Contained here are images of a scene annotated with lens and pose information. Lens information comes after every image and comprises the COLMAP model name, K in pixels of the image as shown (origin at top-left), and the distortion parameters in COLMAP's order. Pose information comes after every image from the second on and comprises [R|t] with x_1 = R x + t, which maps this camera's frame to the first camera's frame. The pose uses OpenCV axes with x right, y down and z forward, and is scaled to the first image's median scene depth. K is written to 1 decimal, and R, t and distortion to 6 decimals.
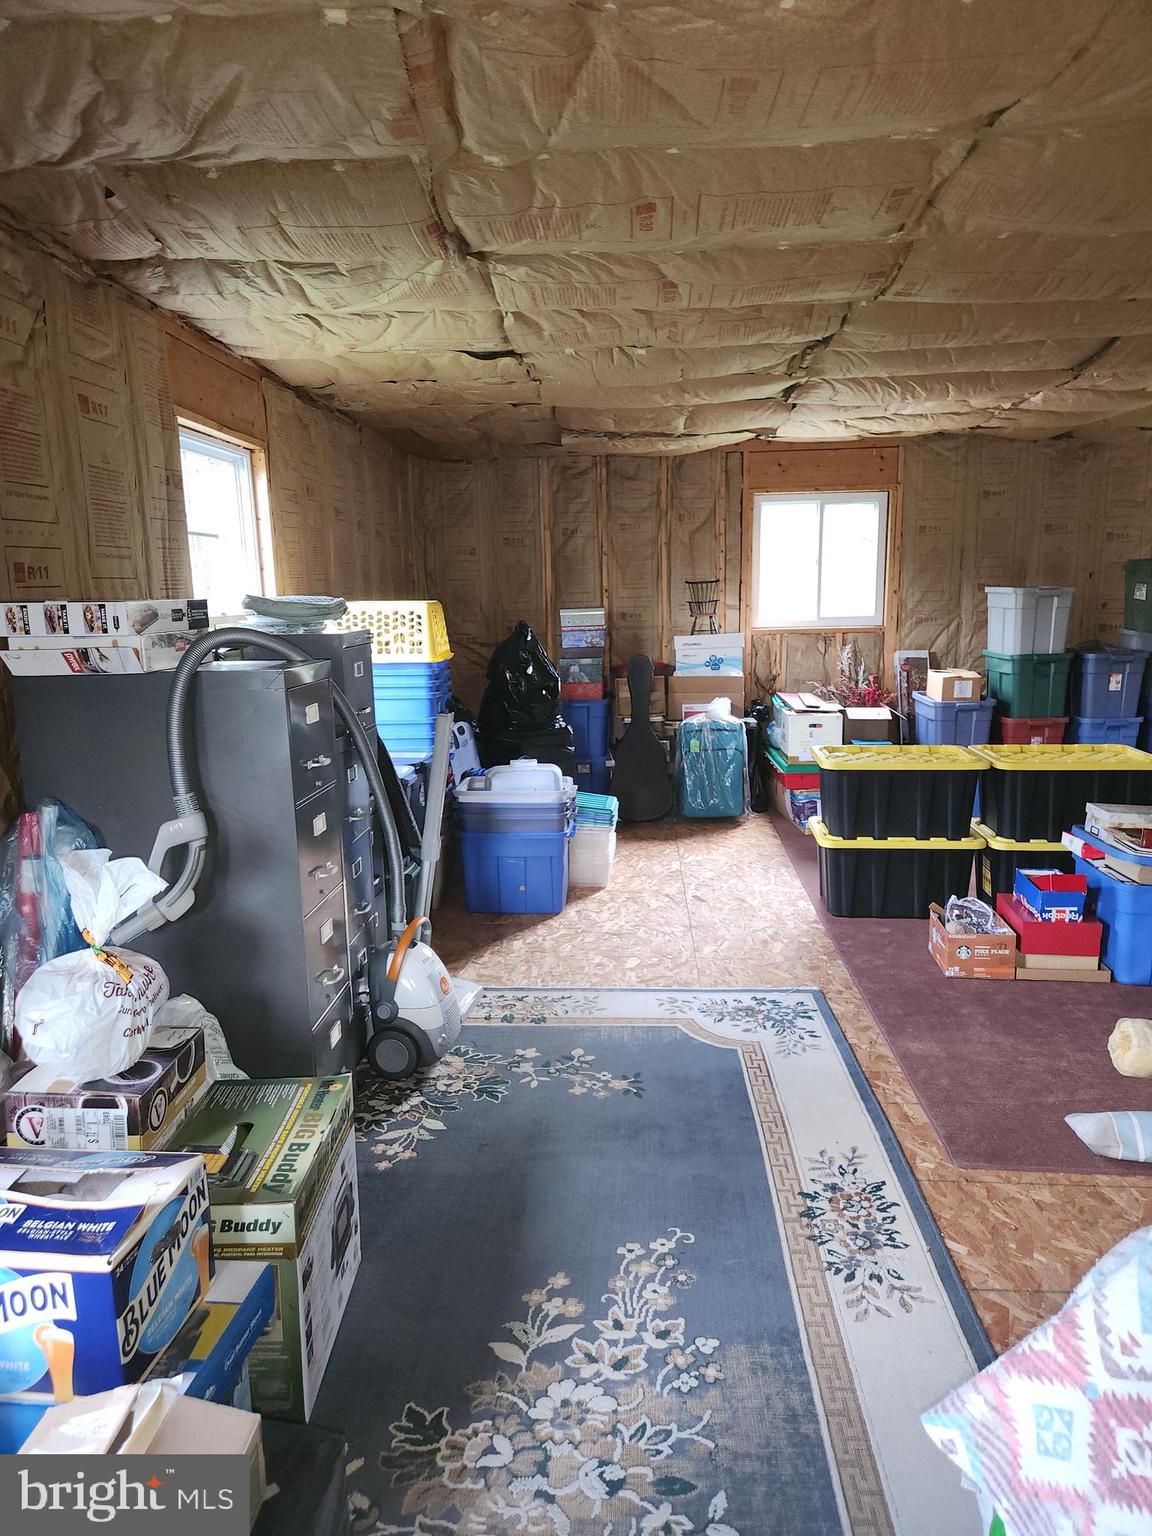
lens RADIAL K [[1012.9, 0, 587.2], [0, 1012.9, 767.8], [0, 0, 1]] dist [0.082514, -0.069595]
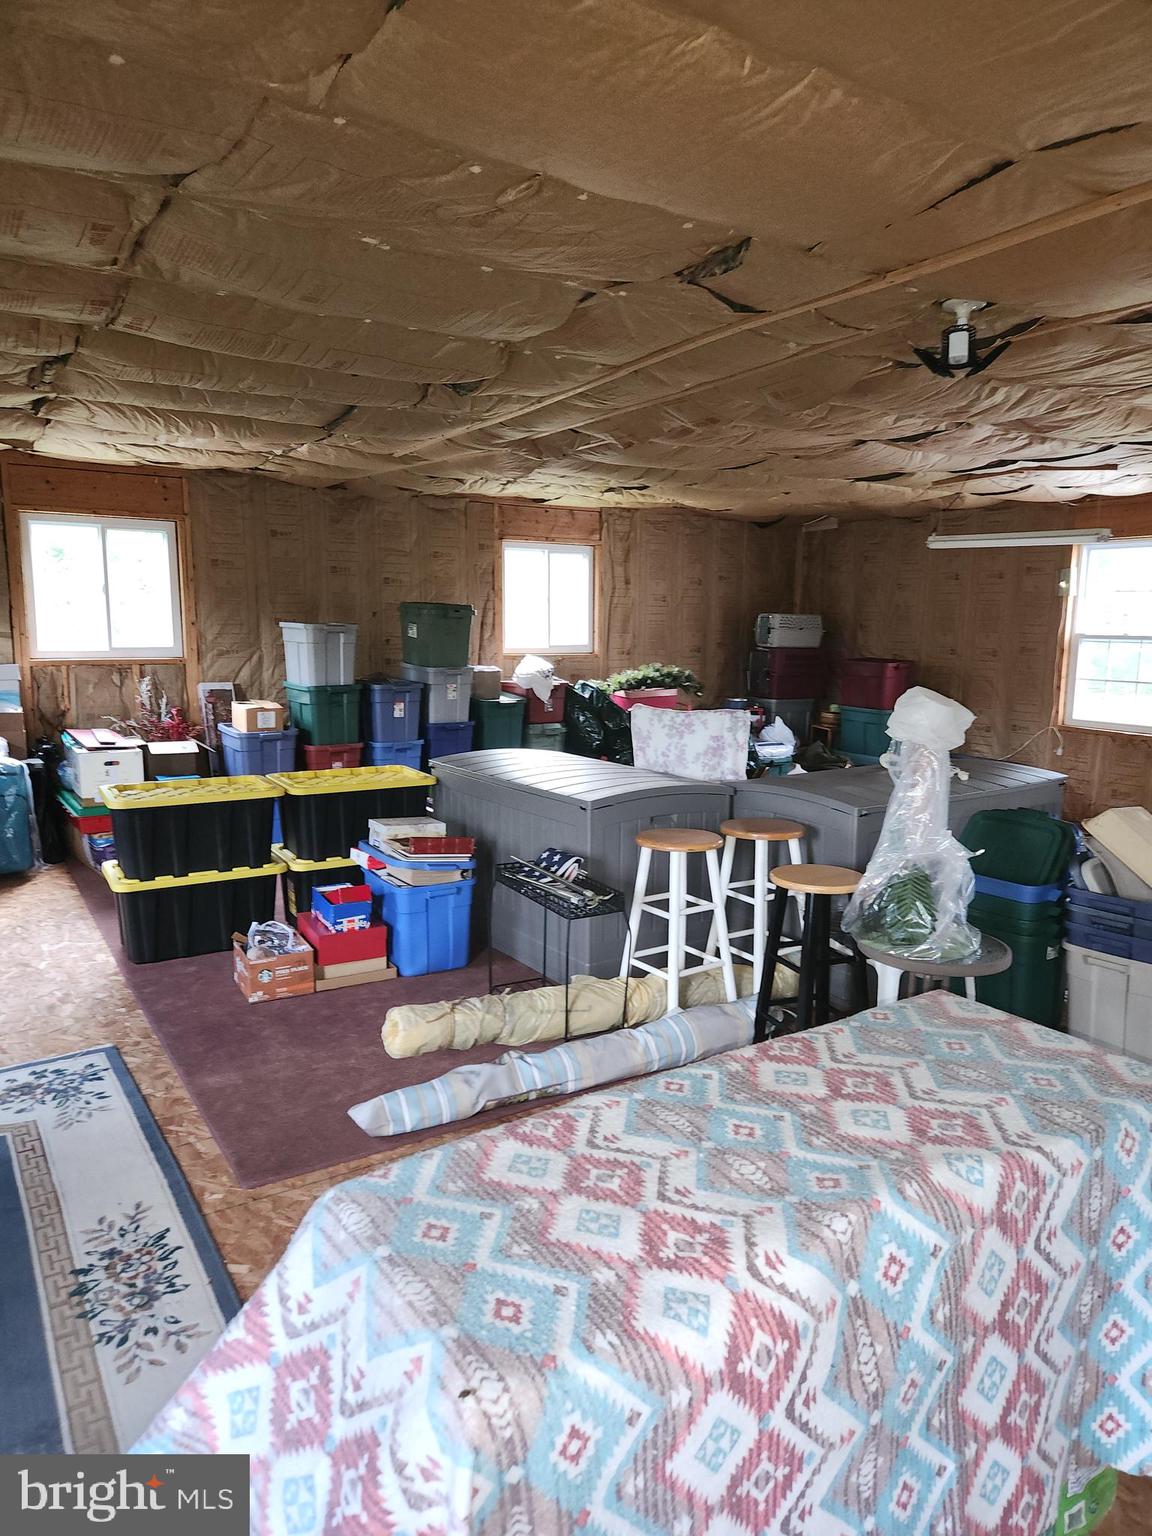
lens RADIAL K [[1012.9, 0, 594.4], [0, 1012.9, 762.8], [0, 0, 1]] dist [0.082514, -0.069595]
pose [[0.808655, -0.059451, 0.585272, 0.059640], [0.079489, 0.996799, -0.008575, 0.002752], [-0.582888, 0.053456, 0.810792, -0.046174]]
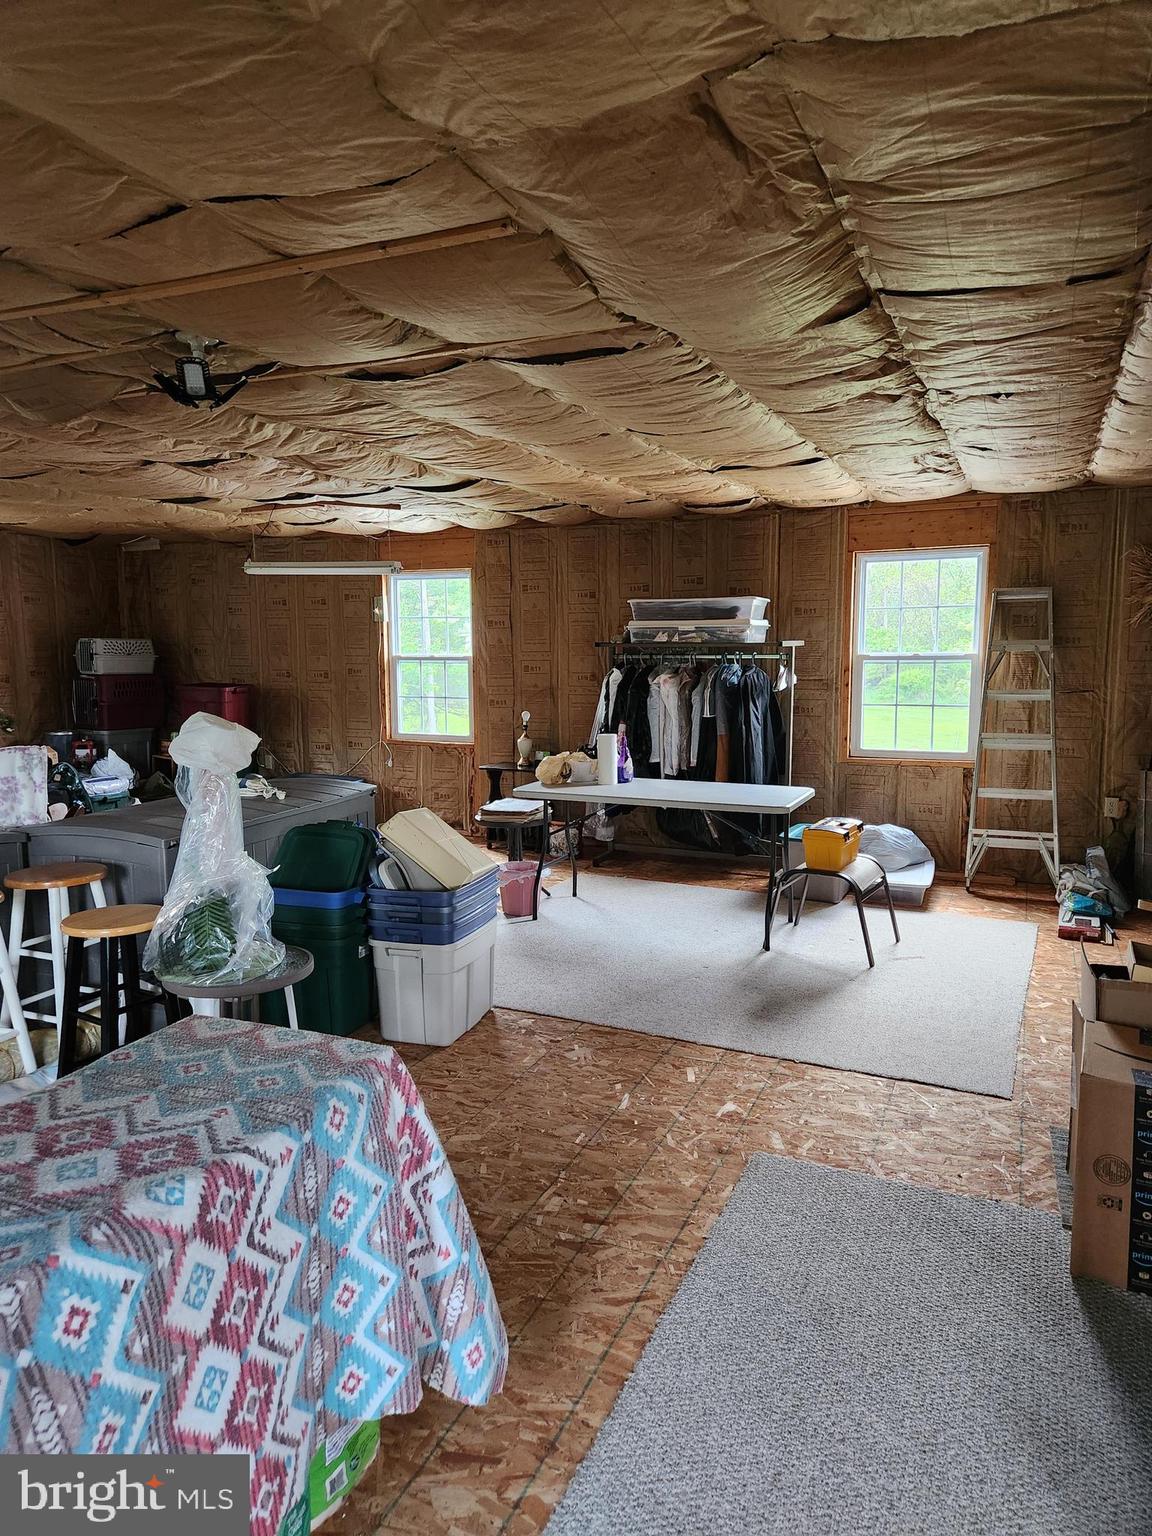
lens RADIAL K [[1012.9, 0, 572.7], [0, 1012.9, 760.9], [0, 0, 1]] dist [0.082514, -0.069595]
pose [[0.362874, -0.095638, 0.926917, 0.108381], [0.163313, 0.985850, 0.037784, 0.014328], [-0.917415, 0.137667, 0.373359, -0.129392]]
